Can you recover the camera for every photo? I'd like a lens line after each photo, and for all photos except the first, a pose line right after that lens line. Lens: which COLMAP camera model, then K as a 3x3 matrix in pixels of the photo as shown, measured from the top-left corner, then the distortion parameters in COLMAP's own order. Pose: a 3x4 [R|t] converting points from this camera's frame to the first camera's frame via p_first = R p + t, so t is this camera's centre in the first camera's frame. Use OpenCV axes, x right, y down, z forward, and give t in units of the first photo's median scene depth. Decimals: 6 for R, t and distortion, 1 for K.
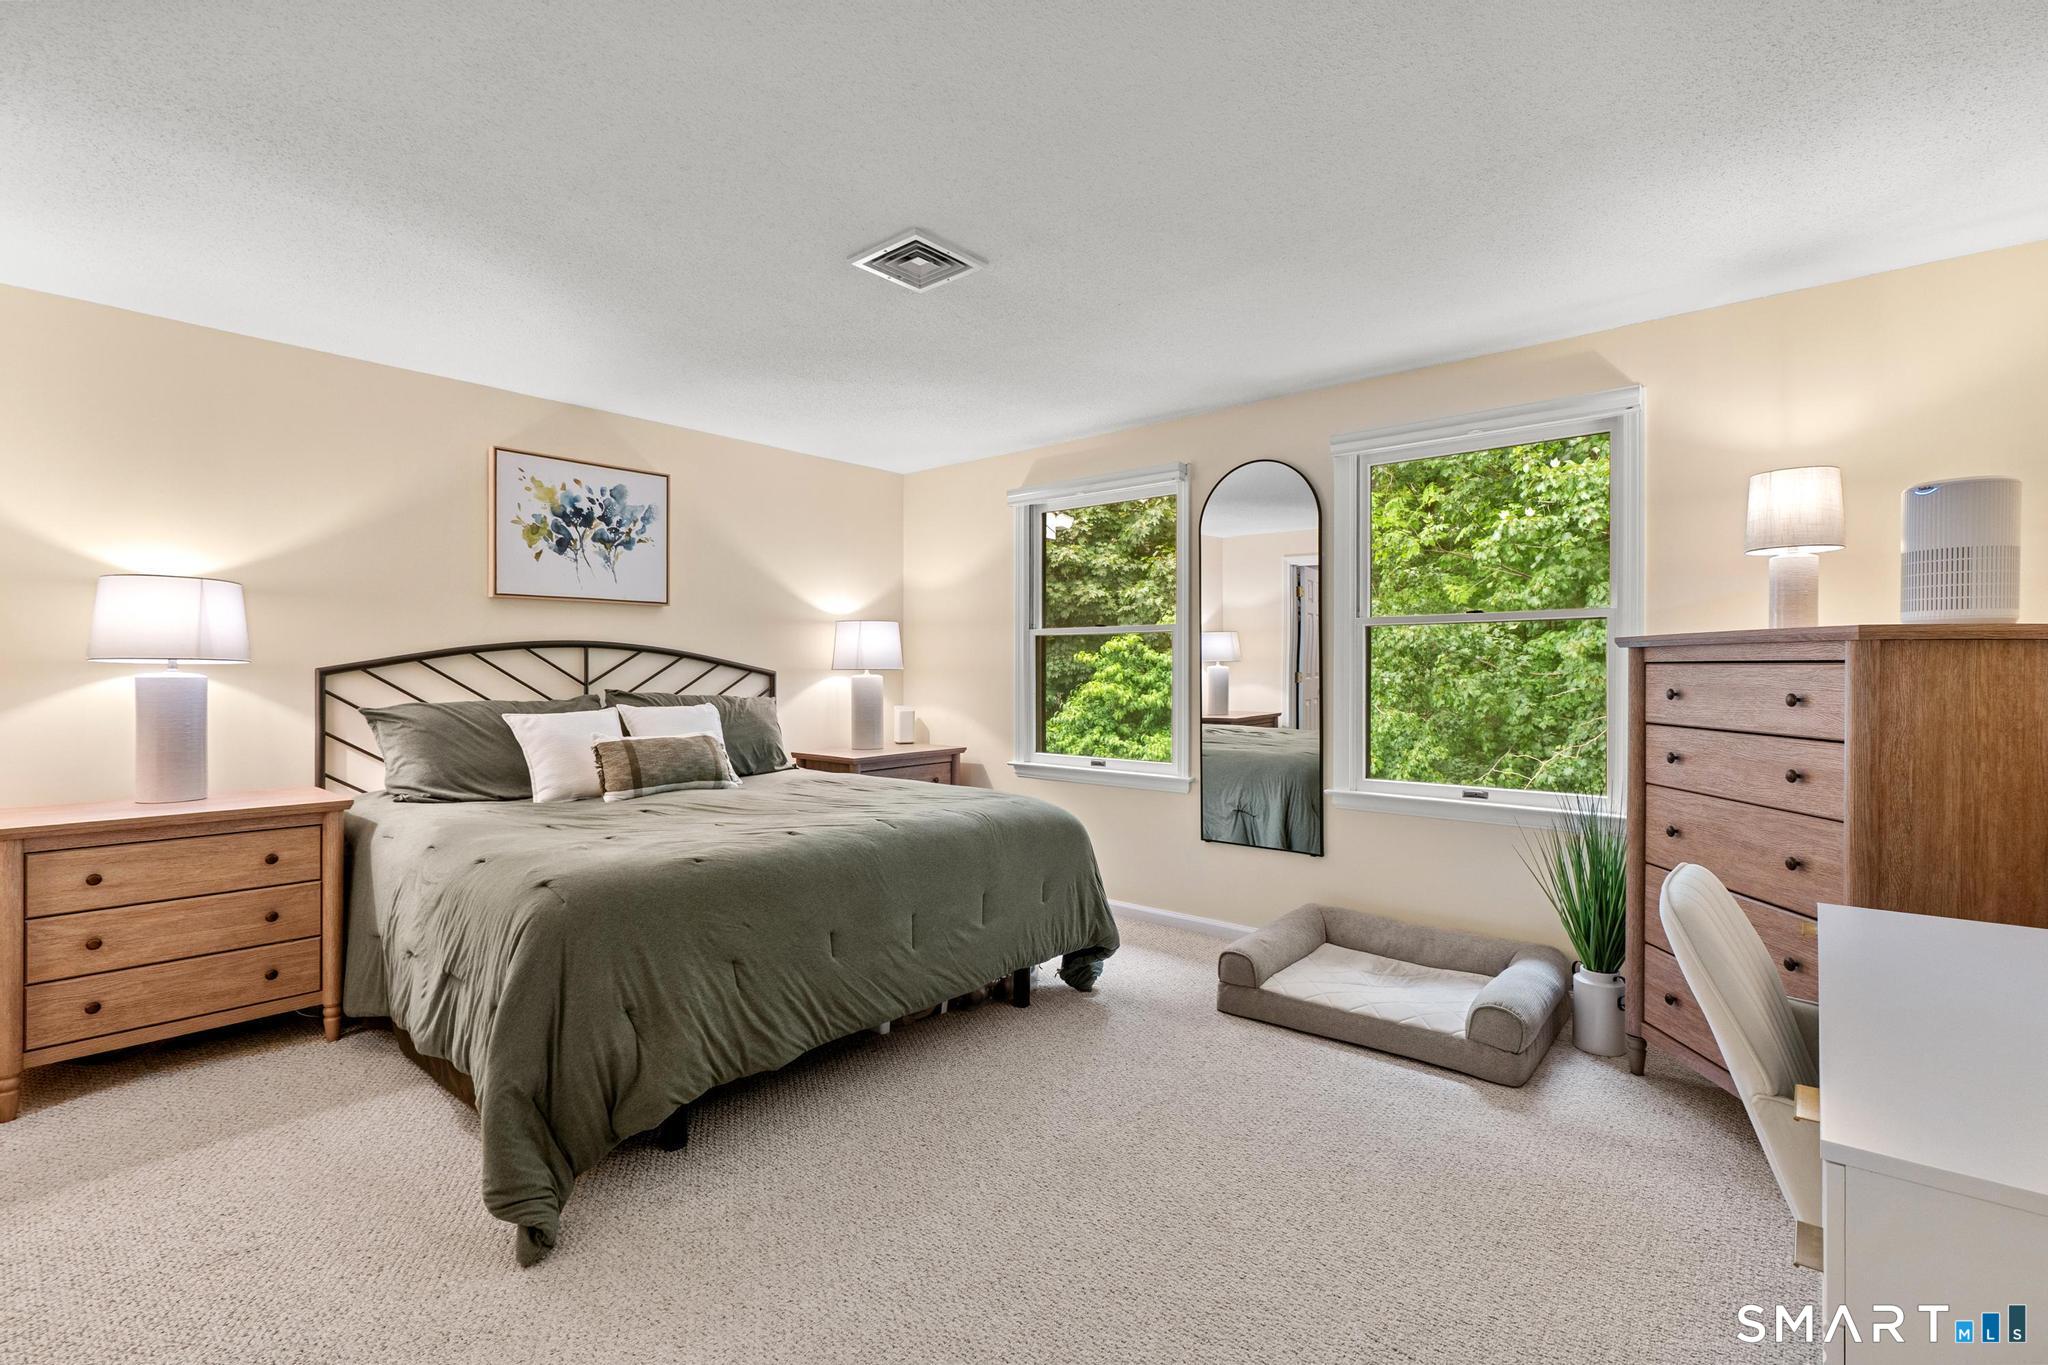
lens RADIAL K [[927.9, 0, 1015.7], [0, 927.9, 673.8], [0, 0, 1]] dist [-0.008635, 0.000483]
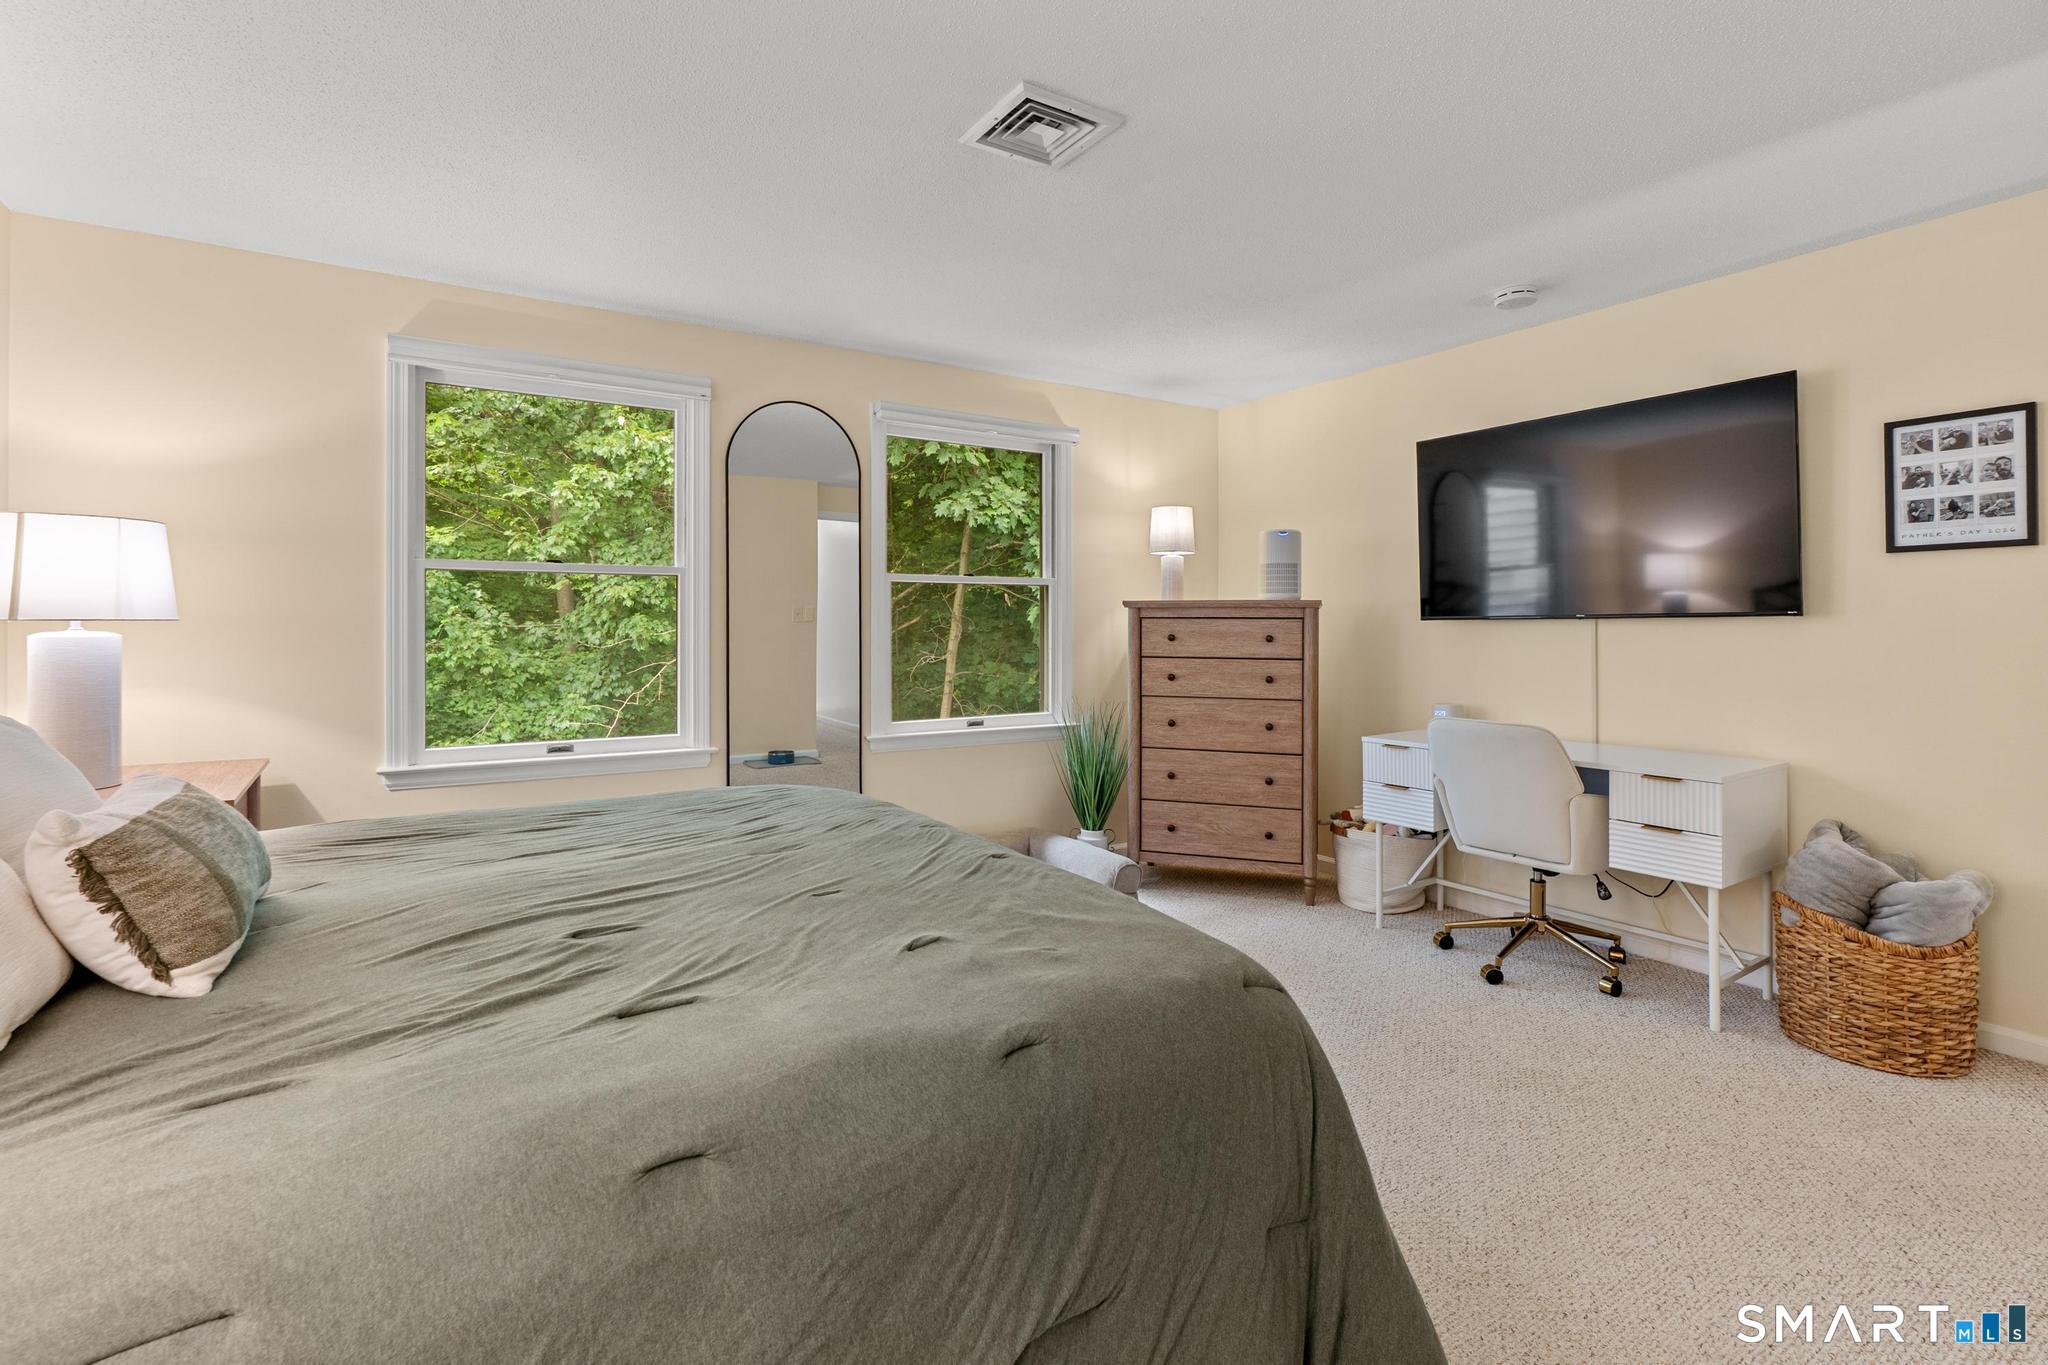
lens RADIAL K [[922.2, 0, 1036.1], [0, 922.2, 616.2], [0, 0, 1]] dist [-0.031712, 0.000264]
pose [[0.277706, 0.006389, 0.960645, -0.752389], [0.002166, 0.999971, -0.007277, -0.003322], [-0.960664, 0.004101, 0.277684, 0.657148]]
